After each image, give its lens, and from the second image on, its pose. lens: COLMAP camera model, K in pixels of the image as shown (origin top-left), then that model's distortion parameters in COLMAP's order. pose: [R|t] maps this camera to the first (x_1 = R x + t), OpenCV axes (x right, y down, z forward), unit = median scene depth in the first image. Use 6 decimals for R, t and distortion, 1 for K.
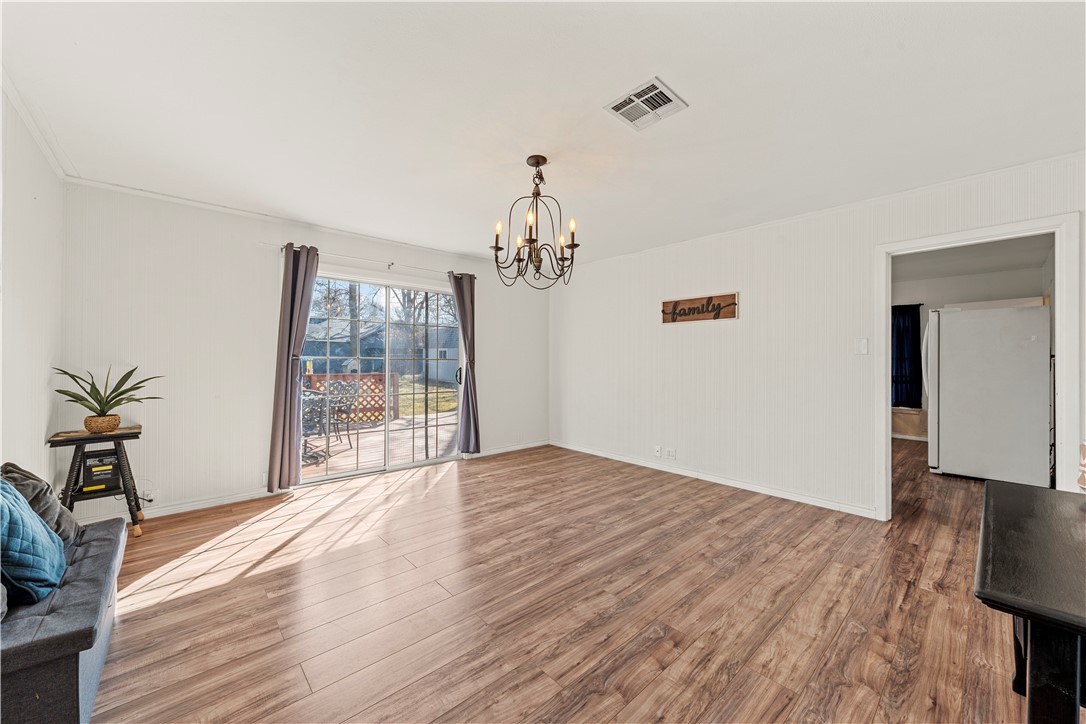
lens RADIAL K [[399.8, 0, 543.0], [0, 399.8, 362.0], [0, 0, 1]] dist [-0.000266, 0.000091]
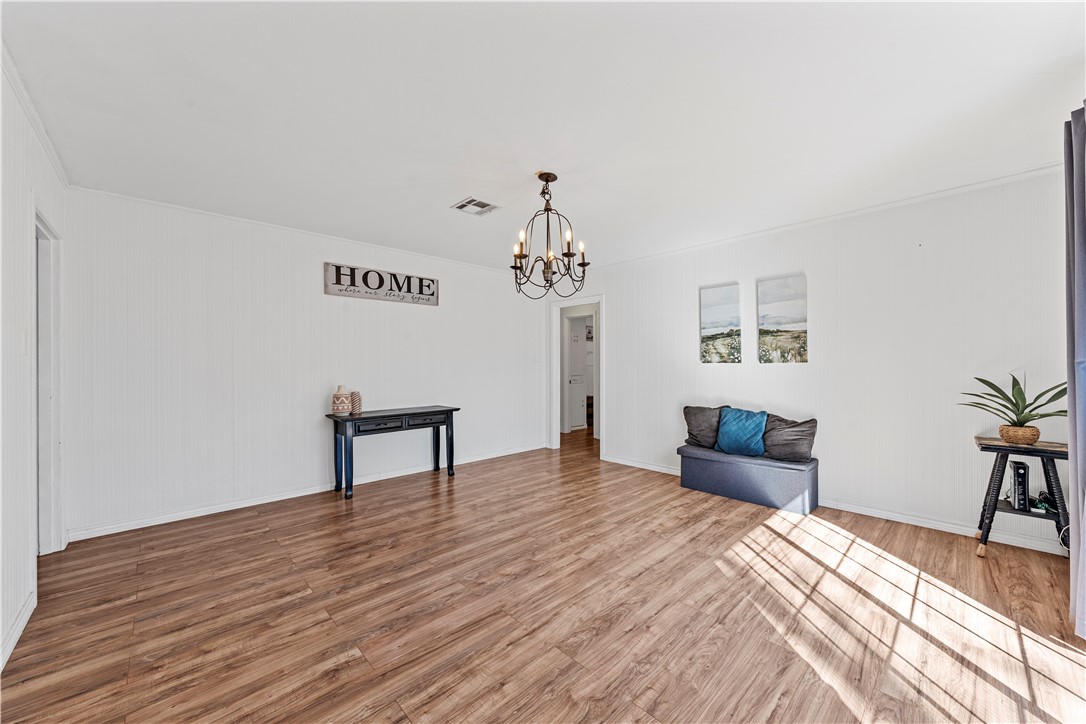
lens RADIAL K [[411.5, 0, 543.0], [0, 411.5, 362.0], [0, 0, 1]] dist [0.000667, 0.000073]
pose [[-0.999767, -0.000229, -0.021570, 0.018858], [-0.000034, 0.999959, -0.009065, -0.003555], [0.021571, -0.009062, -0.999726, 1.963847]]
